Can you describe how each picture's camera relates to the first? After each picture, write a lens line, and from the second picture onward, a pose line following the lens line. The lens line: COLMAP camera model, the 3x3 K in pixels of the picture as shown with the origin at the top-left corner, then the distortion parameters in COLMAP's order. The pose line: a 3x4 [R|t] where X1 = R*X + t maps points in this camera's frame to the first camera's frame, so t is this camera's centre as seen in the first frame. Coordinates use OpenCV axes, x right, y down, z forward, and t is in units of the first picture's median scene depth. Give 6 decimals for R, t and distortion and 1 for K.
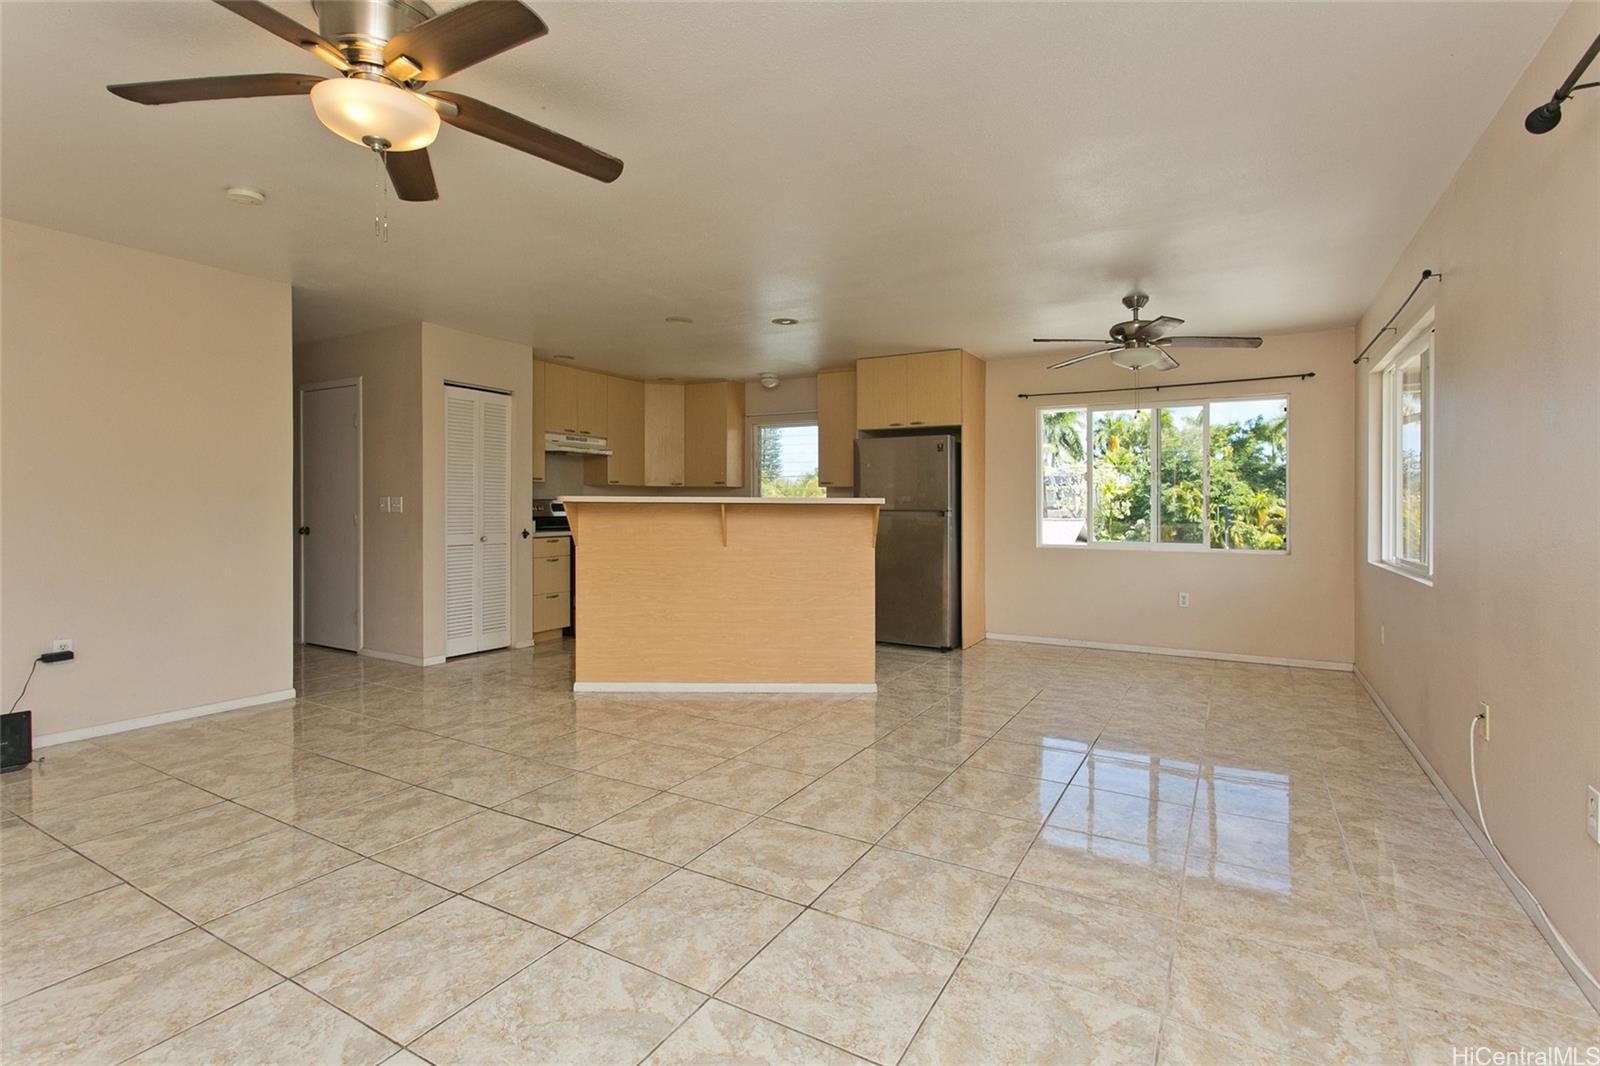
lens RADIAL K [[756.7, 0, 799.7], [0, 756.7, 521.4], [0, 0, 1]] dist [0.019463, 0.002376]
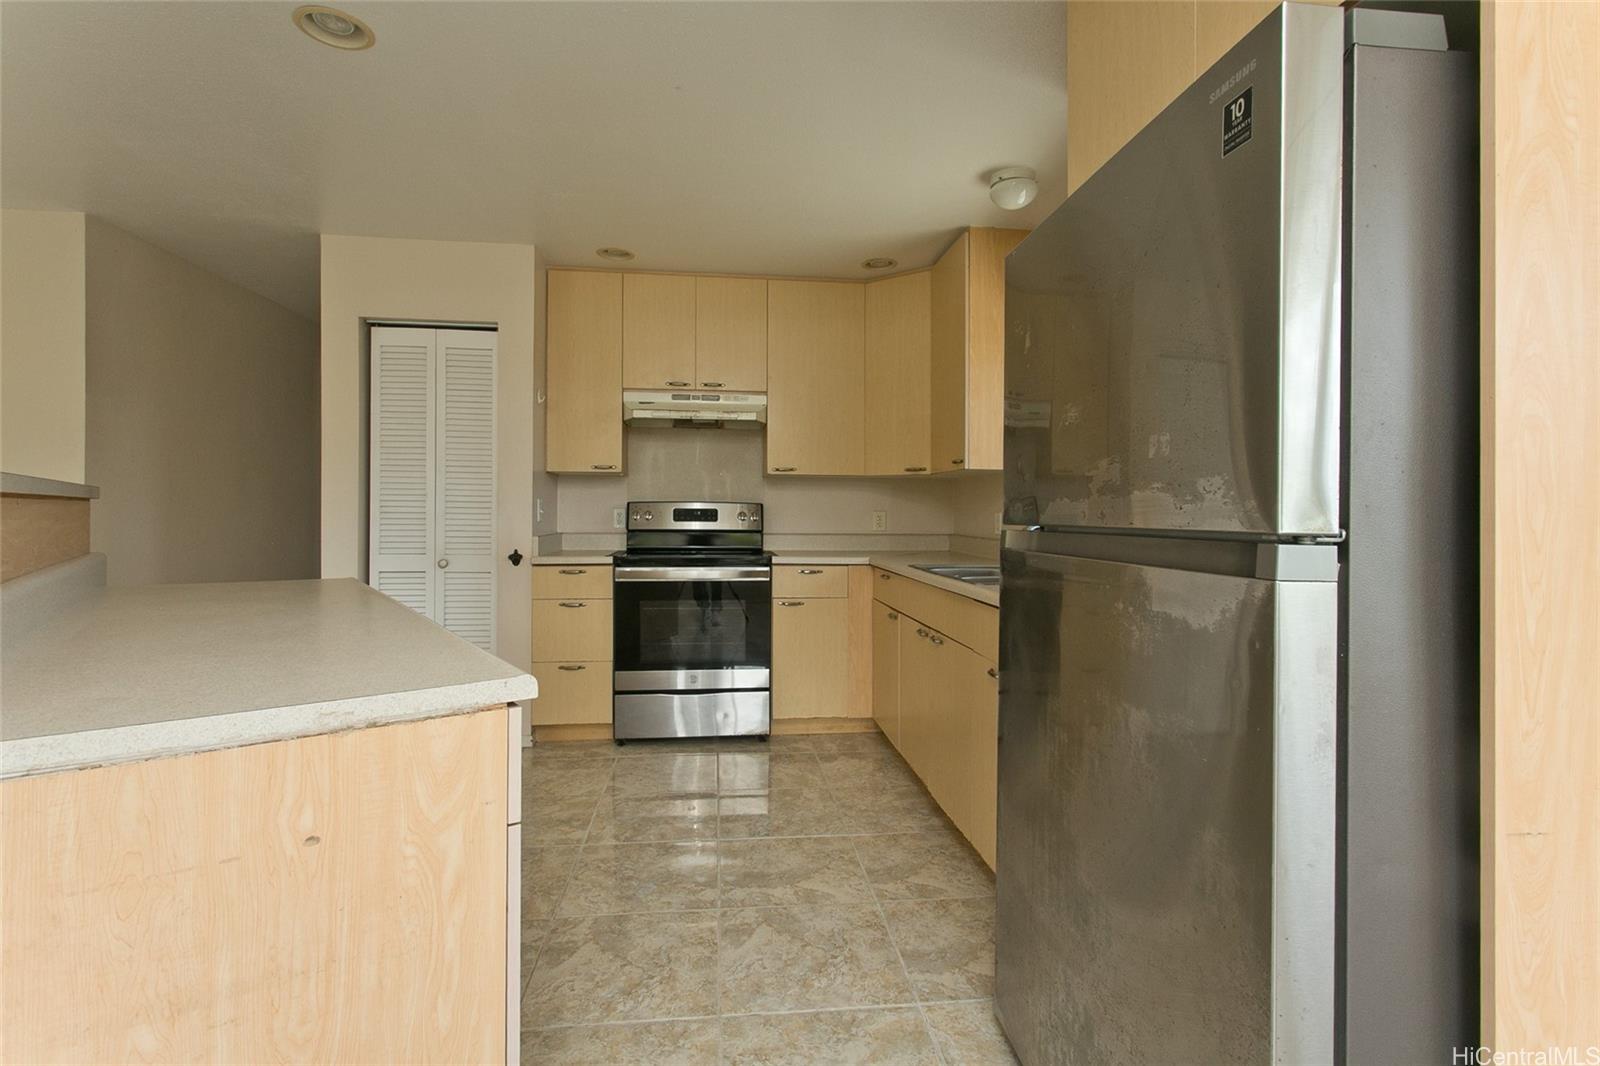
lens RADIAL K [[756.7, 0, 800.9], [0, 756.7, 521.8], [0, 0, 1]] dist [0.019463, 0.002376]
pose [[0.590081, 0.010826, -0.807271, 0.257279], [-0.017463, 0.999847, 0.000644, -0.016379], [0.807155, 0.013718, 0.590180, 0.820241]]
